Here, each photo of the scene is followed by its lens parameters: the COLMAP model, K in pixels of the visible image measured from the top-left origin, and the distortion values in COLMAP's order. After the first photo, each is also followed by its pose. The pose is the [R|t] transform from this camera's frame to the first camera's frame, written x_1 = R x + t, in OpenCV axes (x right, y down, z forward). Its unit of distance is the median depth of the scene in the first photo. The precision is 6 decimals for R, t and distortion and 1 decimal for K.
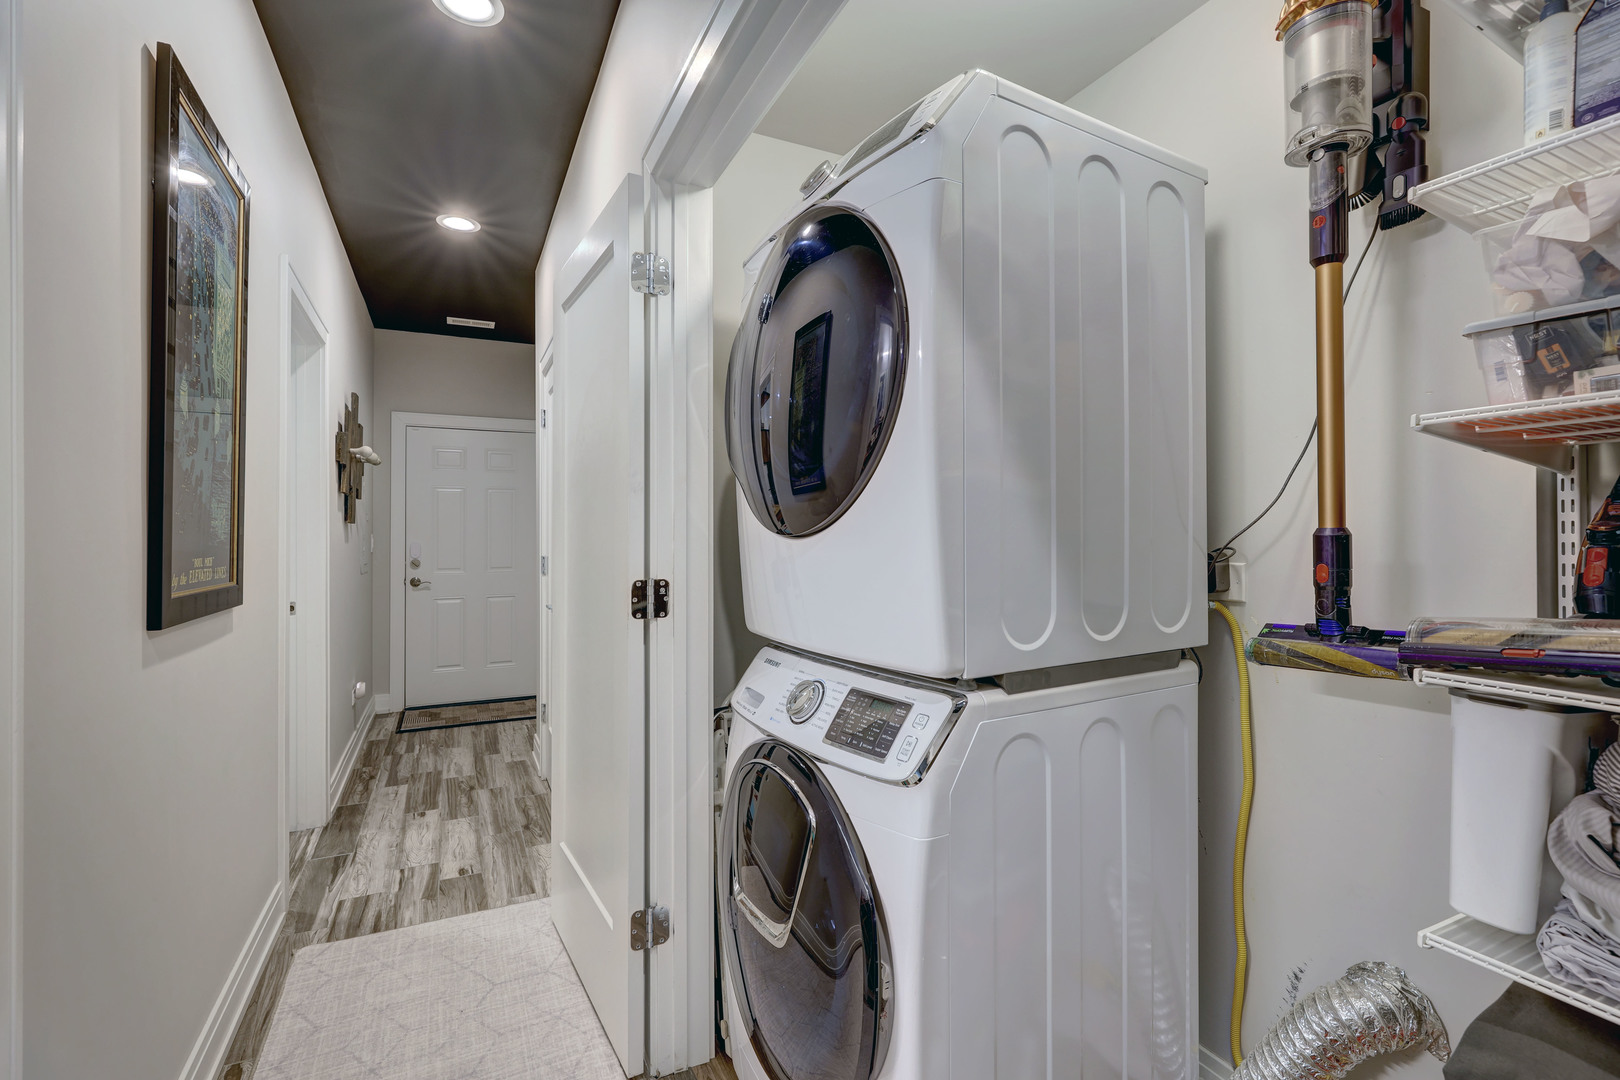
lens RADIAL K [[732.2, 0, 817.4], [0, 732.2, 532.3], [0, 0, 1]] dist [0.004345, -0.000930]
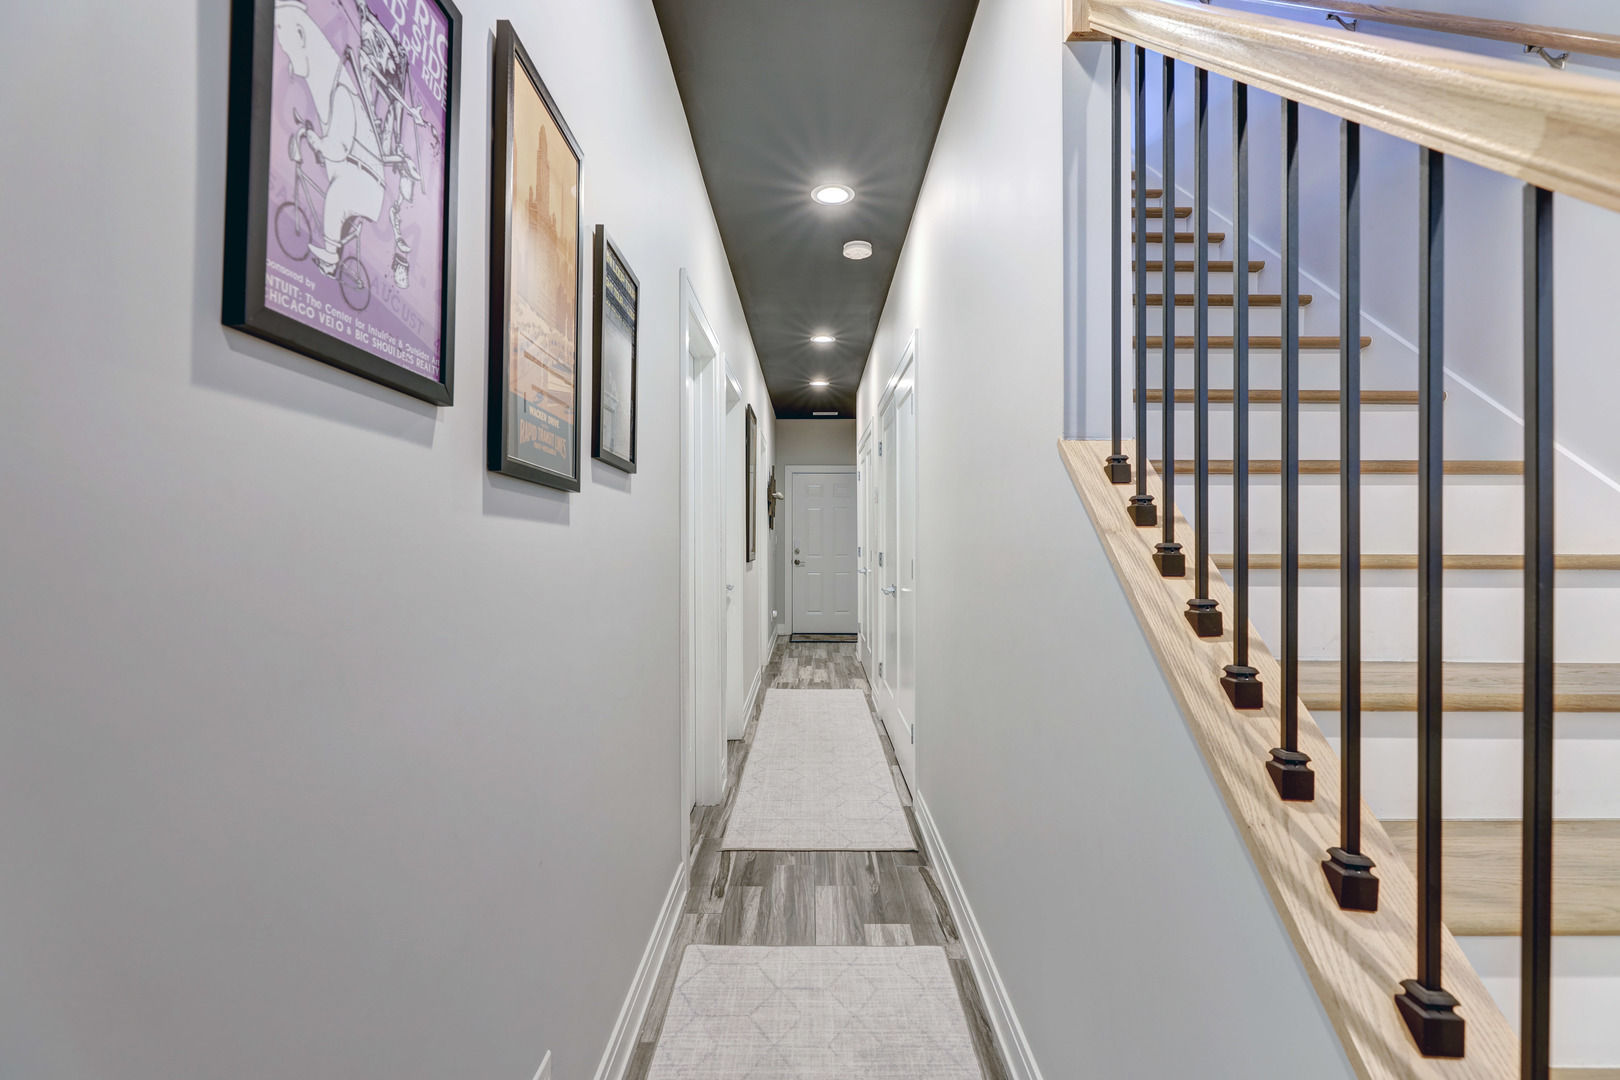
lens RADIAL K [[732.2, 0, 811.5], [0, 732.2, 535.6], [0, 0, 1]] dist [0.004345, -0.000930]
pose [[0.895287, 0.000239, -0.445489, 0.357078], [0.002465, 0.999982, 0.005492, -0.007404], [0.445483, -0.006015, 0.895270, -0.749600]]
